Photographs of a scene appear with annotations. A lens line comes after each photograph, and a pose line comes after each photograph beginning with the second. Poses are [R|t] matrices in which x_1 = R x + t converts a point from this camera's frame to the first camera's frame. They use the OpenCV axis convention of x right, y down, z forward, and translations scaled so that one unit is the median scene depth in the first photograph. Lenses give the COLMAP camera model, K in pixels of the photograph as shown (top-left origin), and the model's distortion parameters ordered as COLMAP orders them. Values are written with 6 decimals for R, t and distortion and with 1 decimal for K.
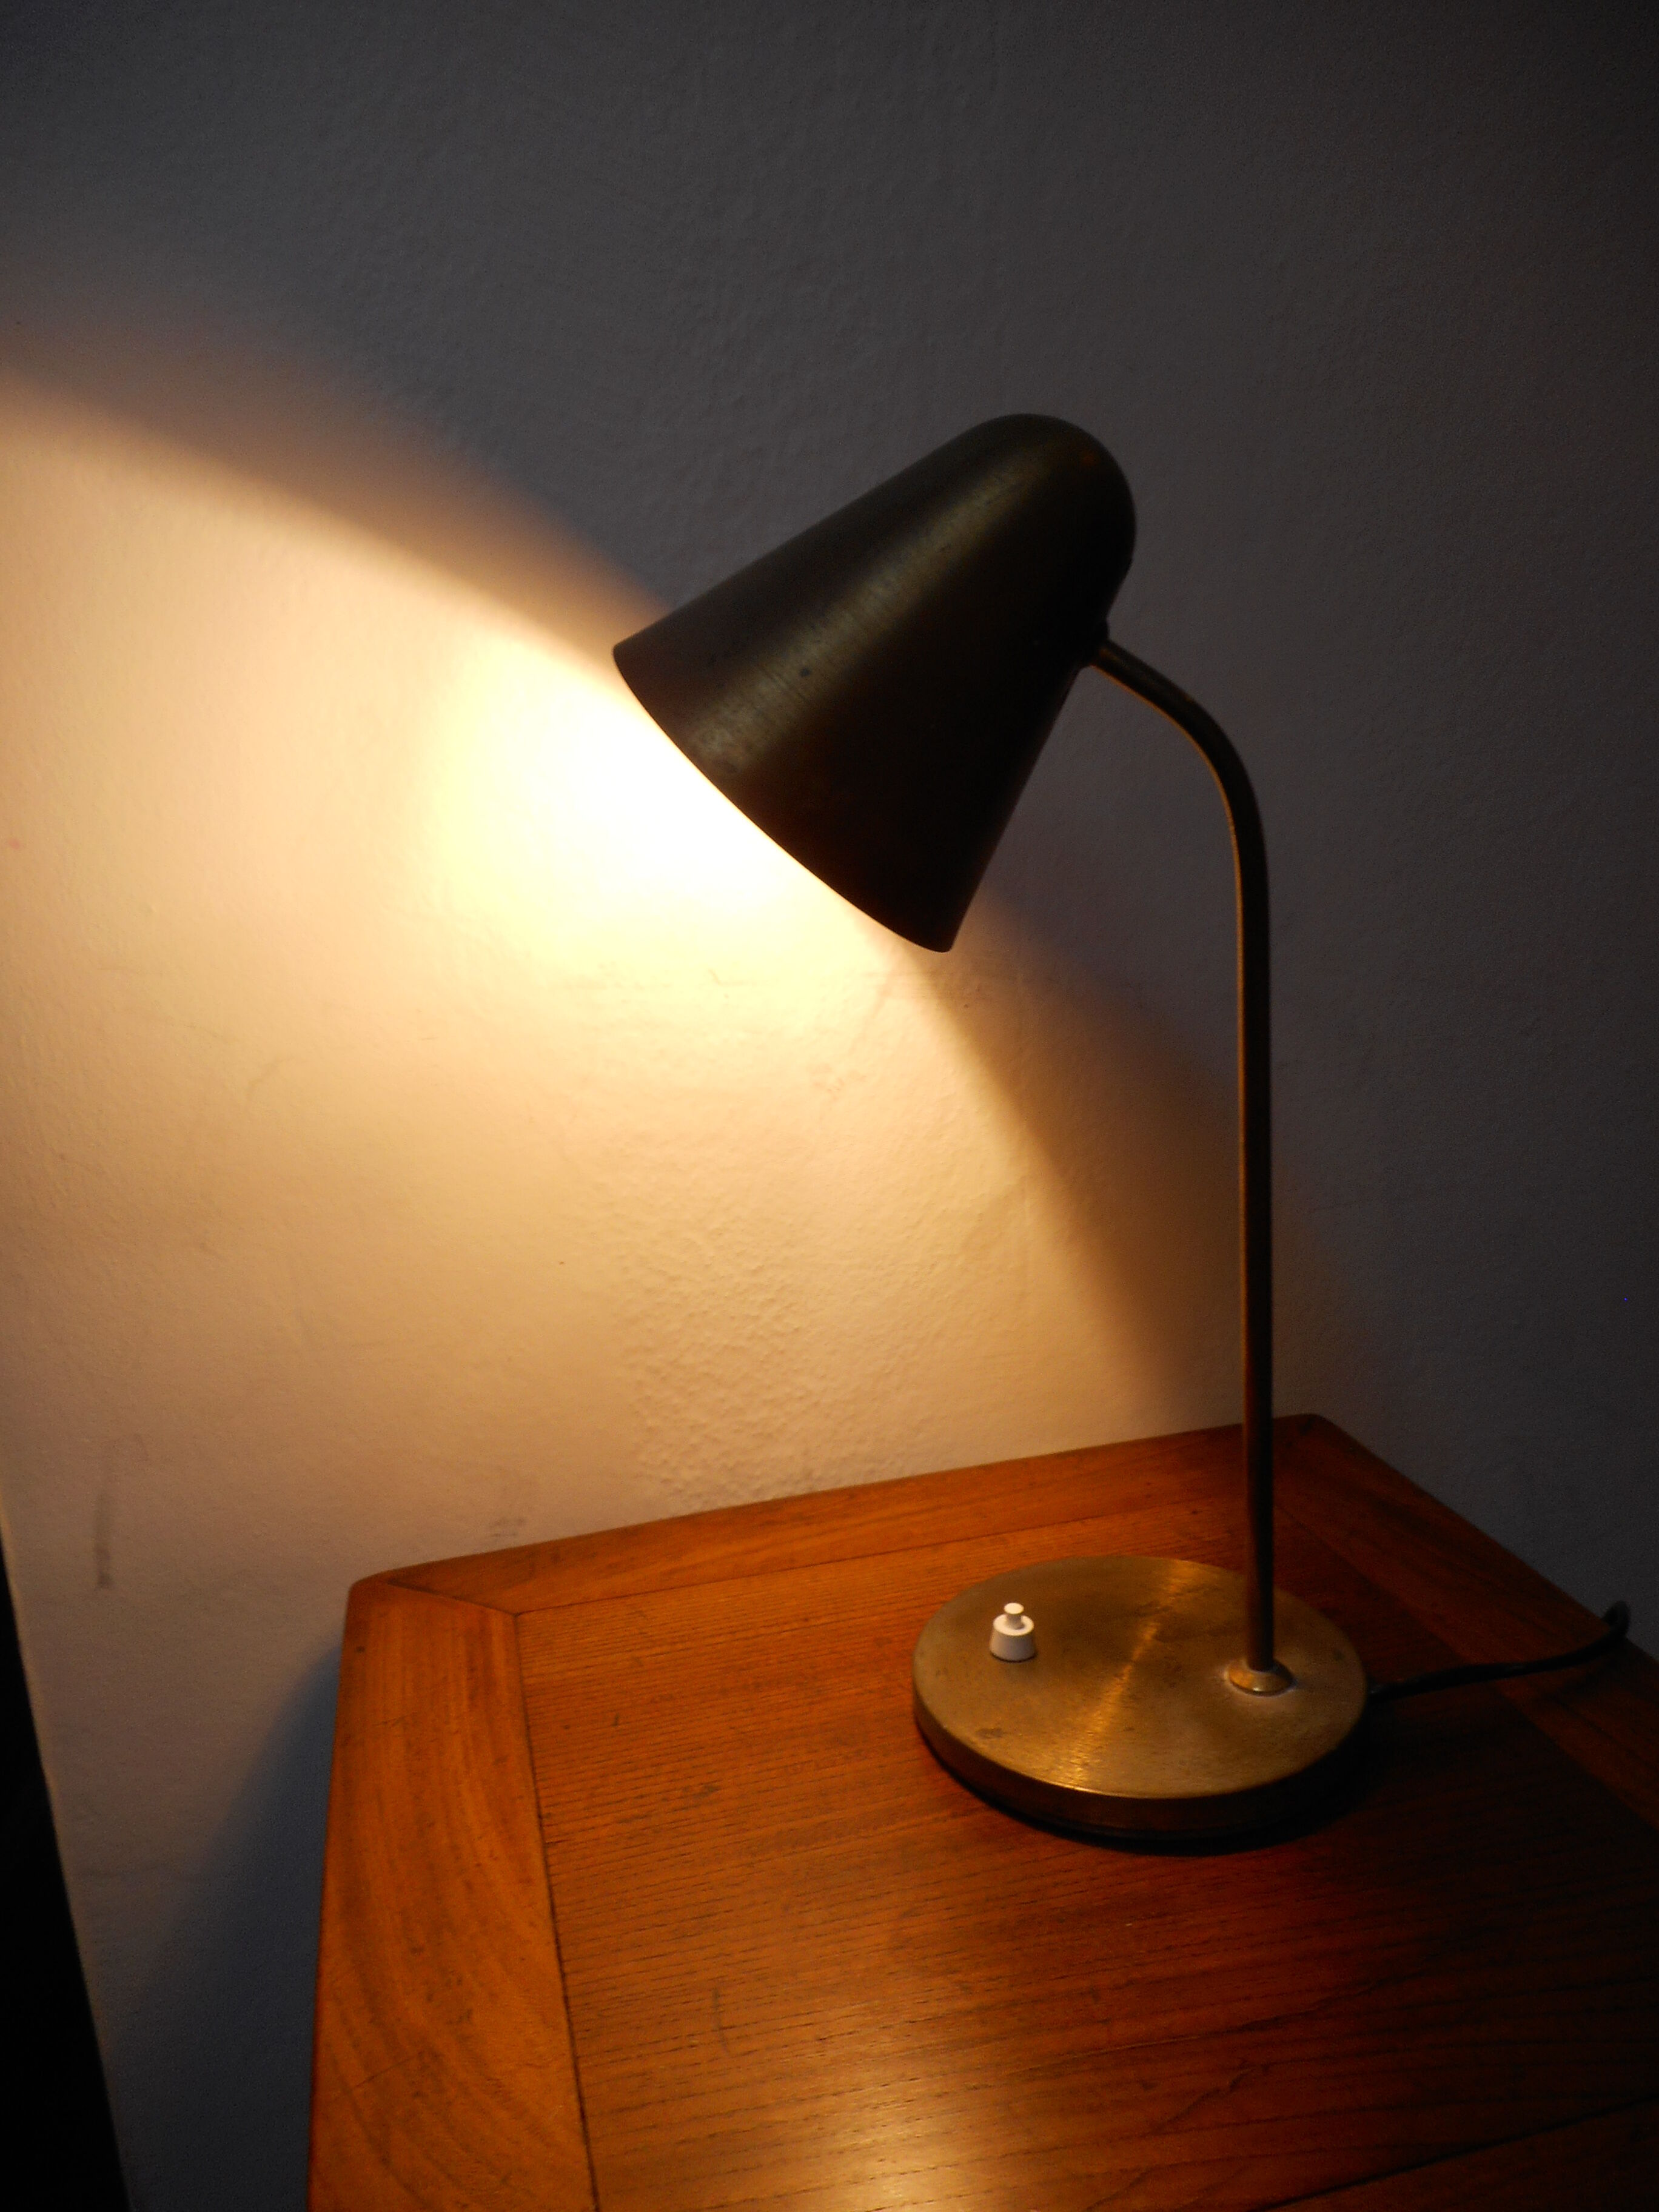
lens RADIAL K [[1734.6, 0, 829.5], [0, 1734.6, 1106.0], [0, 0, 1]] dist [-0.004306, -0.002731]
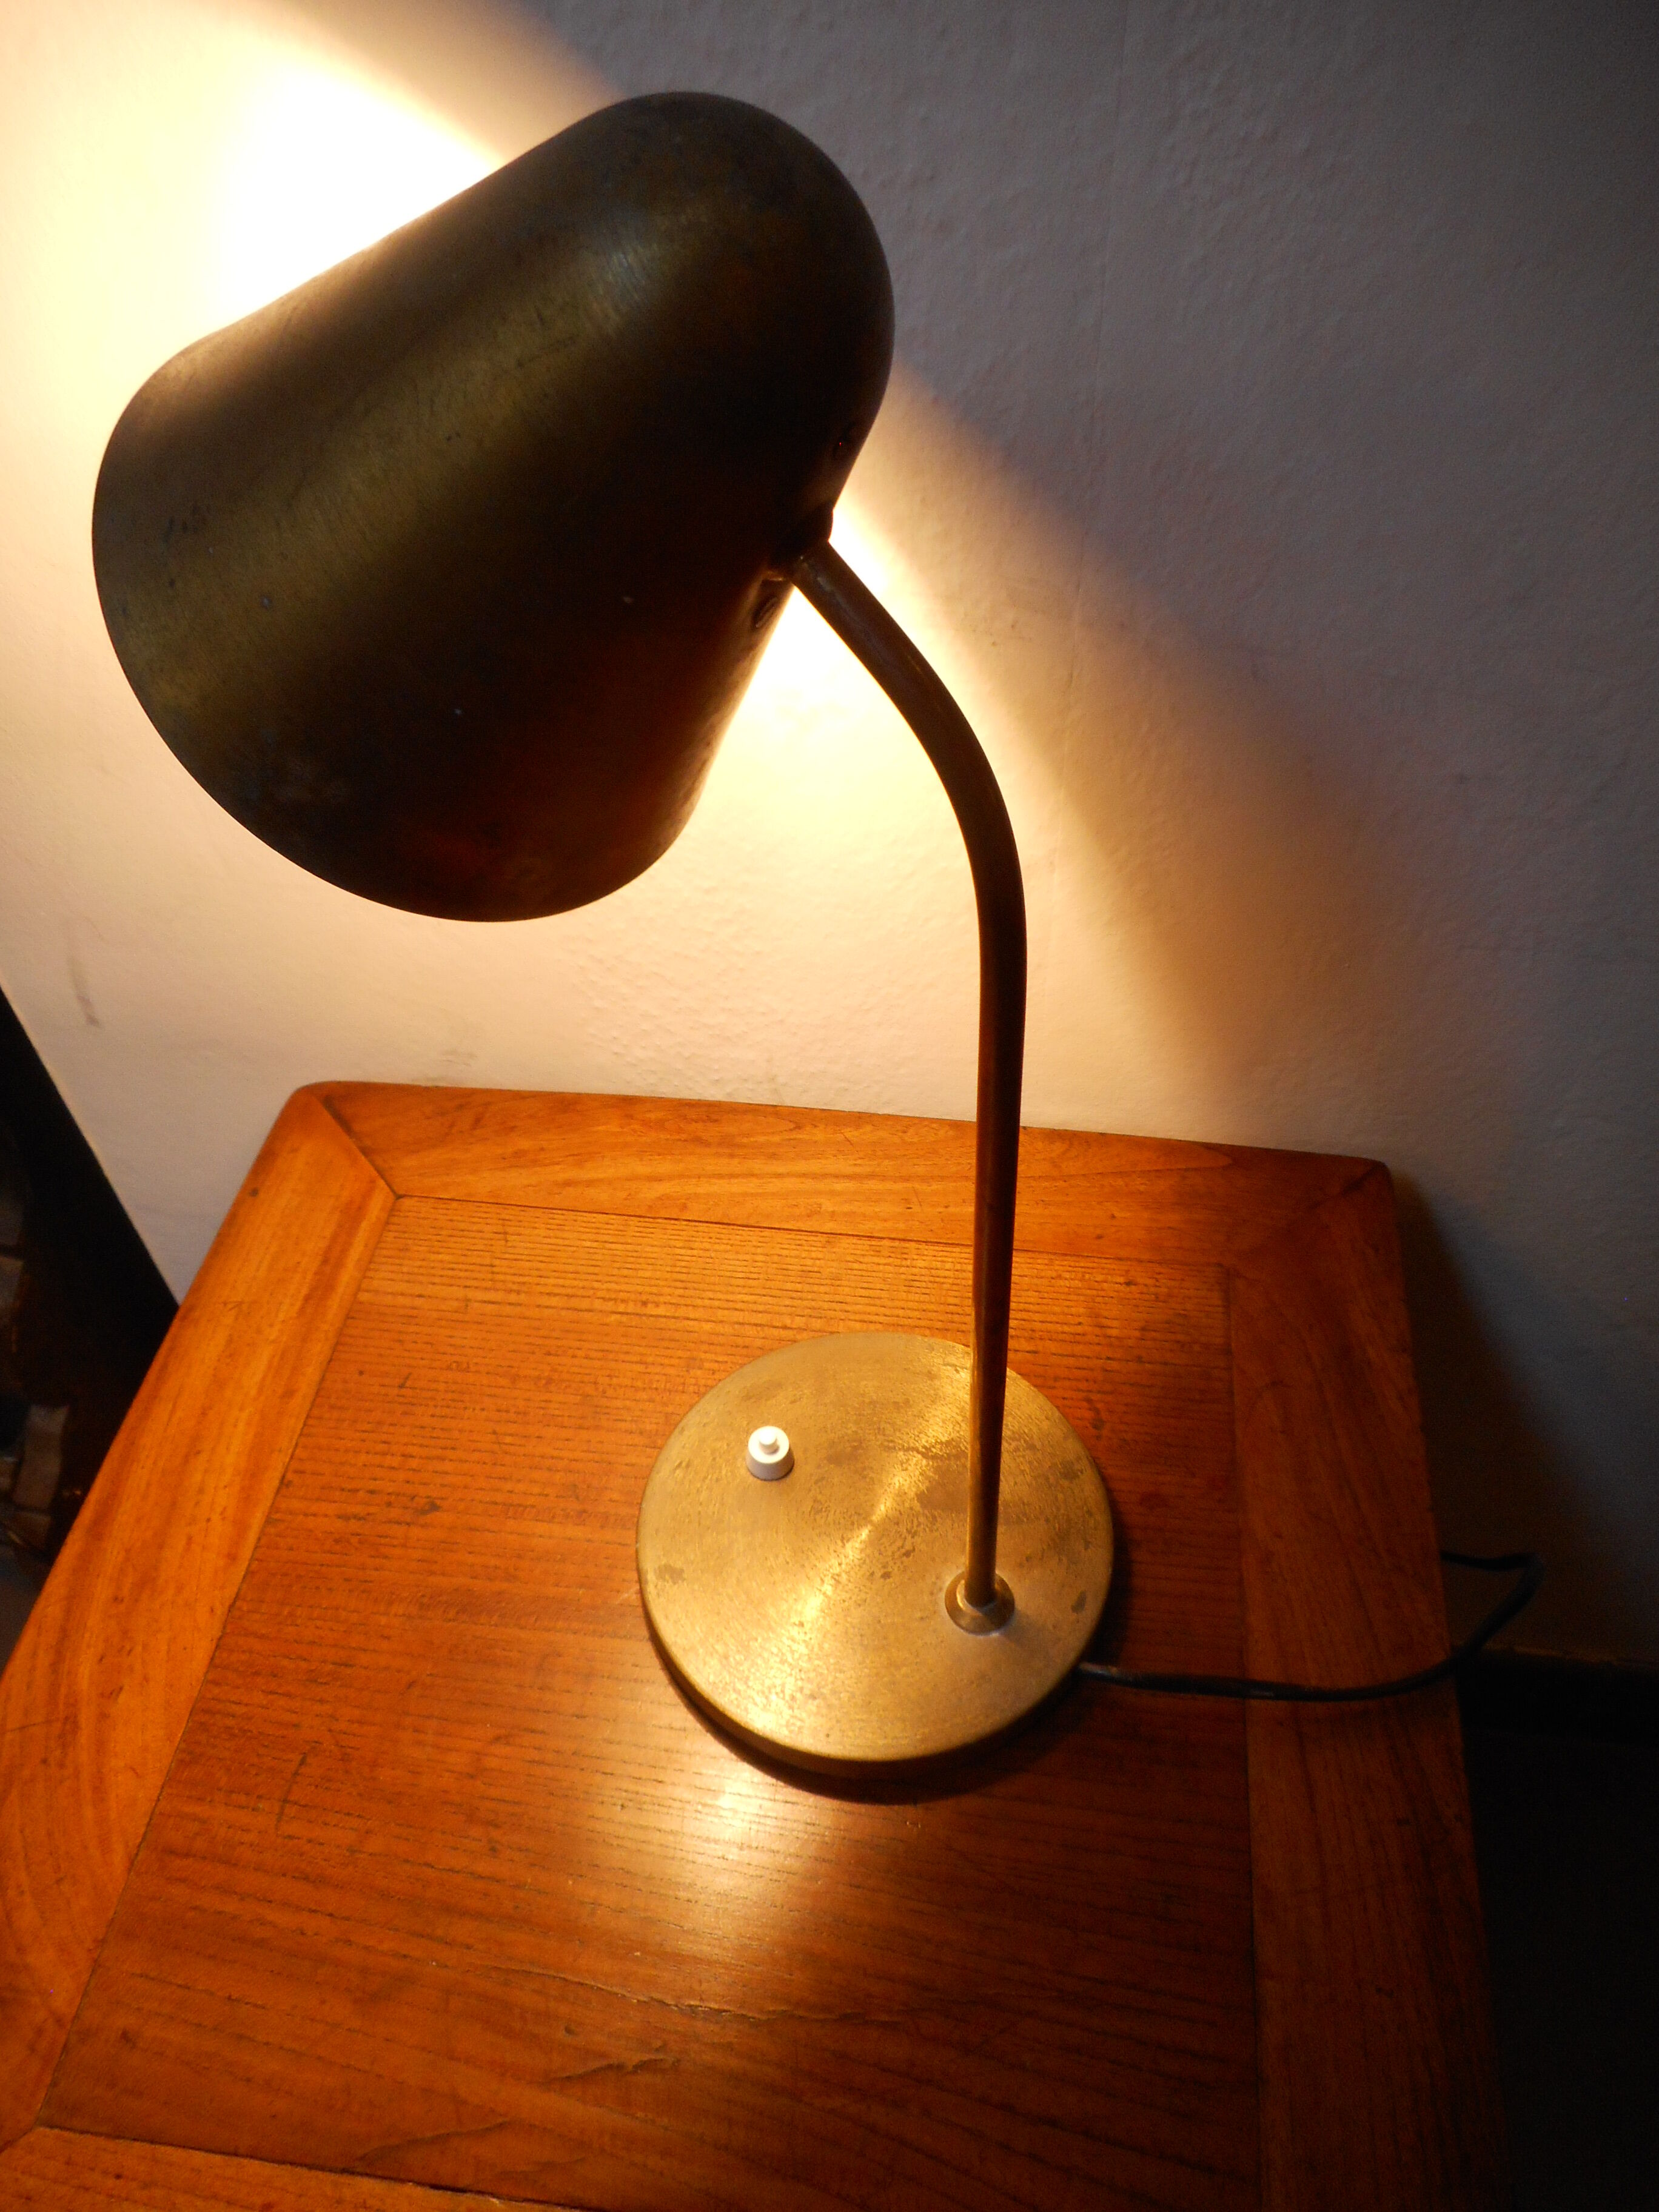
lens RADIAL K [[1704.5, 0, 856.4], [0, 1704.5, 1104.3], [0, 0, 1]] dist [0.010067, -0.001995]
pose [[0.921435, 0.300088, -0.246787, 0.306789], [-0.094816, 0.789652, 0.606184, -0.392793], [0.376784, -0.535160, 0.756067, 0.396528]]
